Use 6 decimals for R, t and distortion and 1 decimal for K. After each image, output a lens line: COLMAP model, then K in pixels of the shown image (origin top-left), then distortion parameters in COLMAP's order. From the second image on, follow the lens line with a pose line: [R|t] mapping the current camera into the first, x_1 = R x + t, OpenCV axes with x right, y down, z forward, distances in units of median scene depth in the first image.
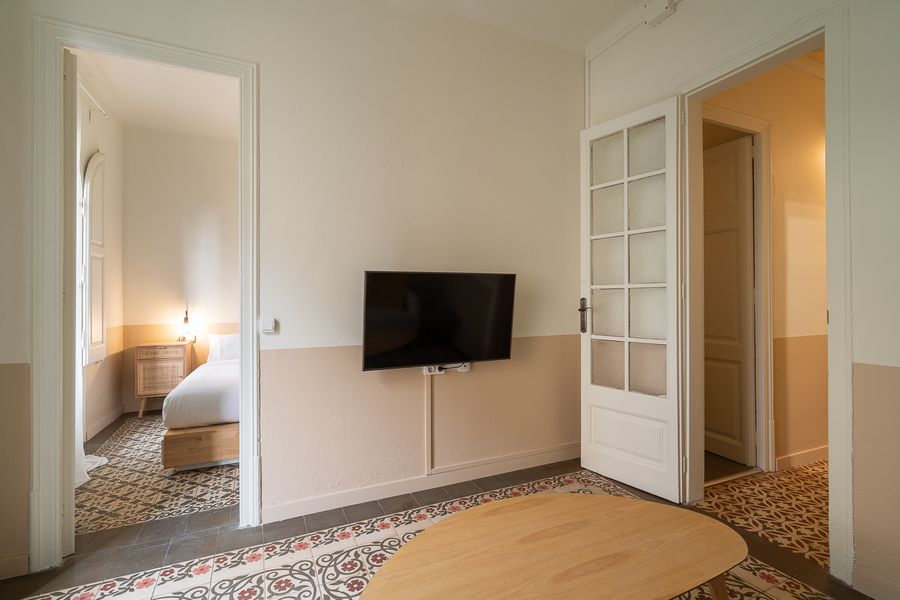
lens RADIAL K [[406.0, 0, 450.0], [0, 406.0, 298.1], [0, 0, 1]] dist [0.000052, -0.000444]
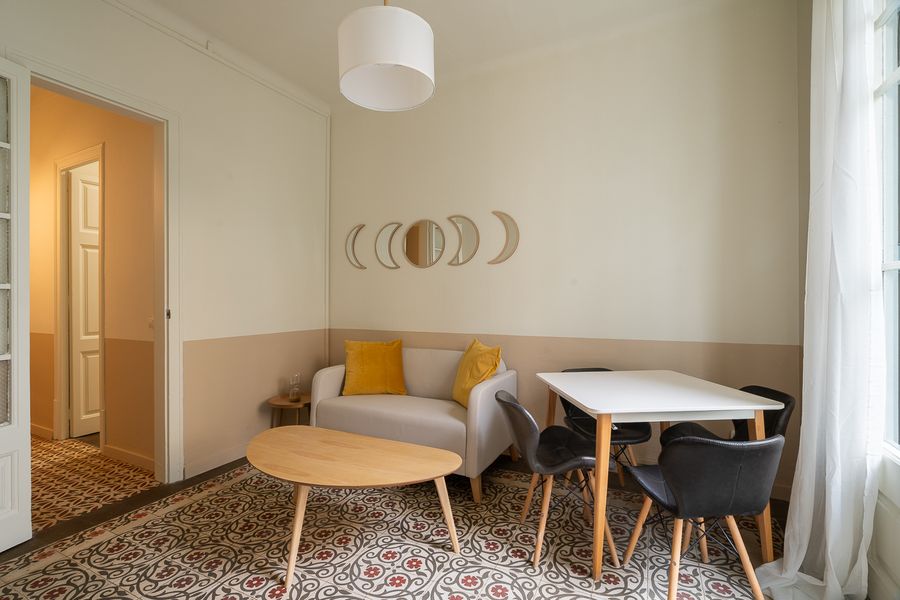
lens RADIAL K [[406.0, 0, 454.0], [0, 406.0, 299.8], [0, 0, 1]] dist [0.000052, -0.000444]
pose [[-0.616634, 0.002140, 0.787247, -0.559798], [0.002991, 0.999995, -0.000375, 0.000351], [-0.787245, 0.002123, -0.616637, 0.681405]]
